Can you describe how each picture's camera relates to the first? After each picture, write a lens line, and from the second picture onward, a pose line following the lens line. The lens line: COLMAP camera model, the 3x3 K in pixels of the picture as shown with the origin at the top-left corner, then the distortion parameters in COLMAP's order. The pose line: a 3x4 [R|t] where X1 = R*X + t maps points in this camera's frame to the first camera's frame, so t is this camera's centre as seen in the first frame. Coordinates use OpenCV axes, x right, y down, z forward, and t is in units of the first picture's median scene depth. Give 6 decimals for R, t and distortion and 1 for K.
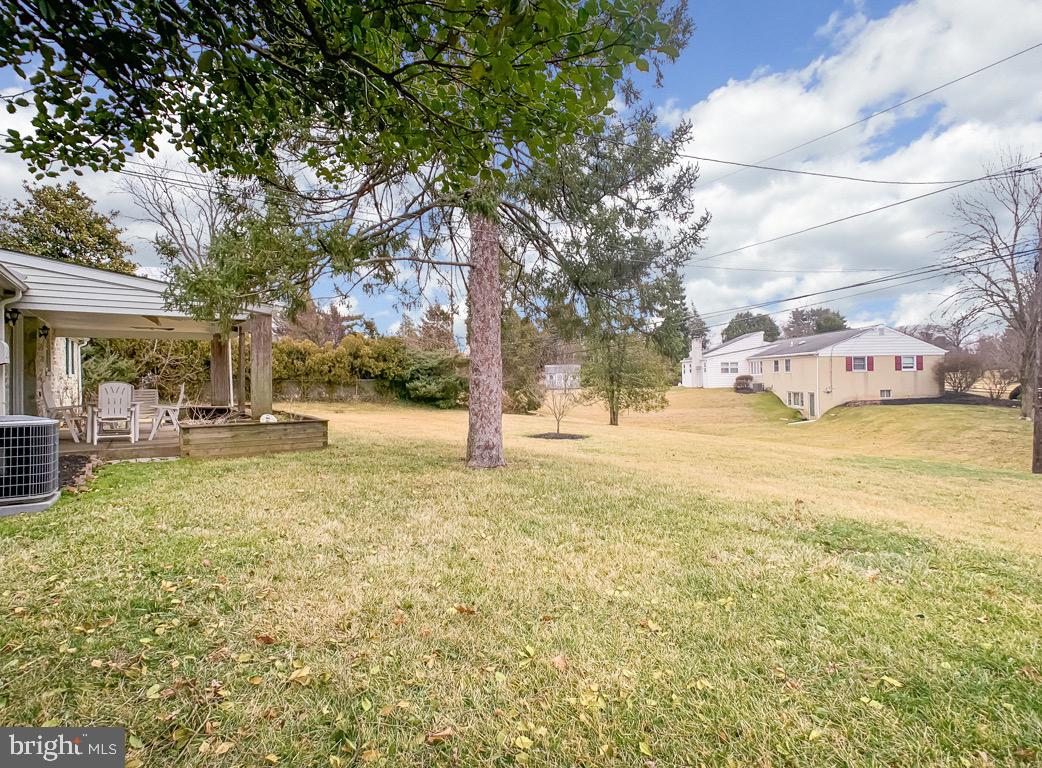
lens RADIAL K [[539.9, 0, 499.5], [0, 539.9, 366.6], [0, 0, 1]] dist [-0.020245, 0.000675]
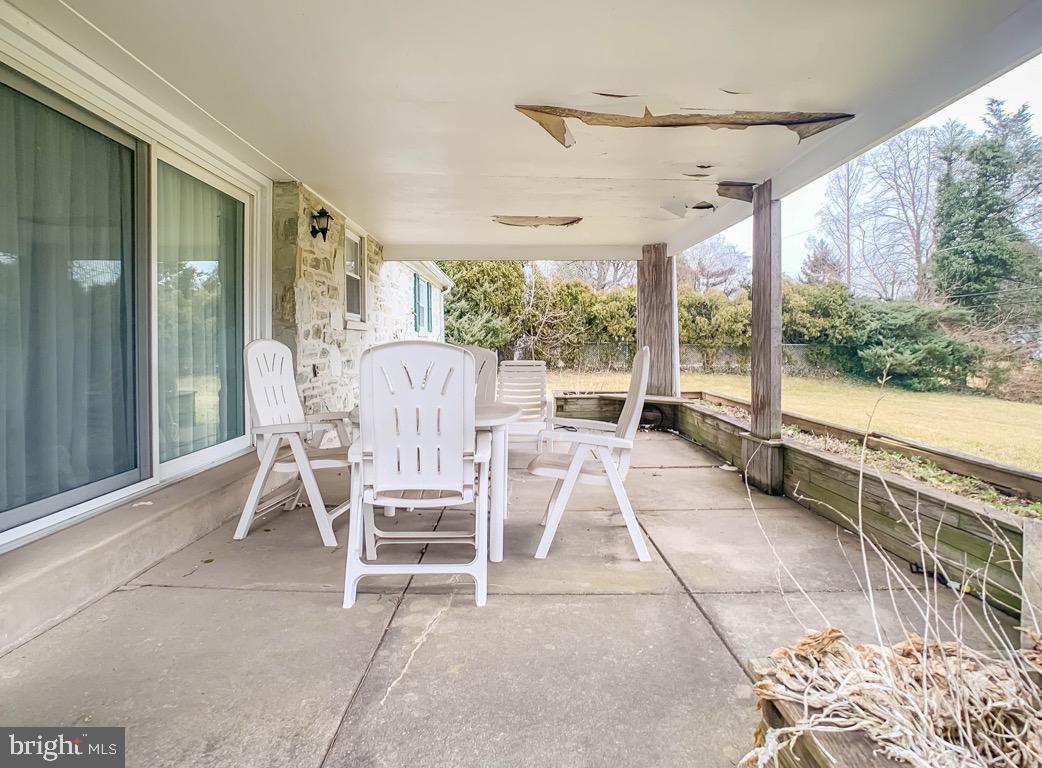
lens RADIAL K [[617.7, 0, 508.4], [0, 617.7, 349.0], [0, 0, 1]] dist [-0.030962, -0.000901]
pose [[0.823120, 0.011677, -0.567747, -0.118822], [0.006271, 0.999541, 0.029649, 0.005577], [0.567833, -0.027965, 0.822669, 0.178338]]
